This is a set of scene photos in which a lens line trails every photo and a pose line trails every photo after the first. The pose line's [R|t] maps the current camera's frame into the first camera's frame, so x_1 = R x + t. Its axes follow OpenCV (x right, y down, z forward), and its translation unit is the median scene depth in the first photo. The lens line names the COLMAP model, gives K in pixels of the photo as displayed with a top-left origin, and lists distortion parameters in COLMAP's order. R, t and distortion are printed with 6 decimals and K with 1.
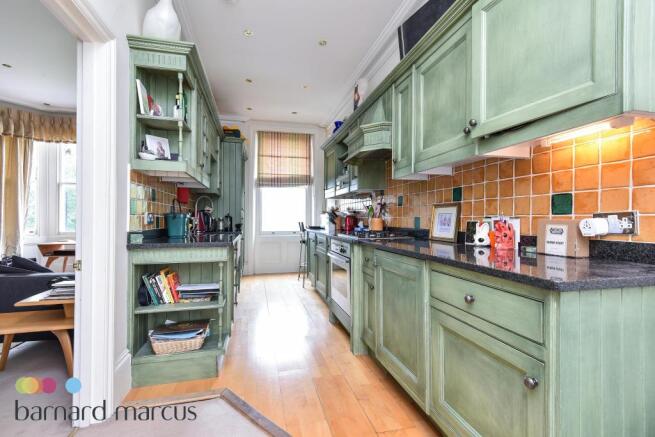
lens RADIAL K [[299.0, 0, 327.7], [0, 299.0, 218.7], [0, 0, 1]] dist [0.004021, -0.001061]
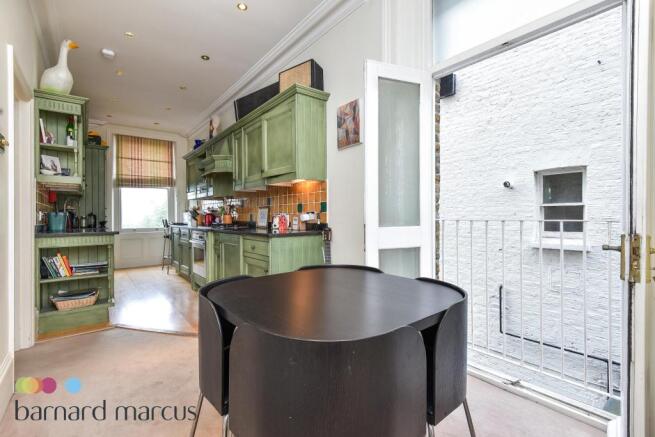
lens RADIAL K [[299.0, 0, 331.8], [0, 299.0, 219.5], [0, 0, 1]] dist [0.004021, -0.001061]
pose [[0.905163, -0.011683, 0.424903, 0.009343], [0.007943, 0.999913, 0.010573, 0.010924], [-0.424989, -0.006196, 0.905177, -0.773164]]
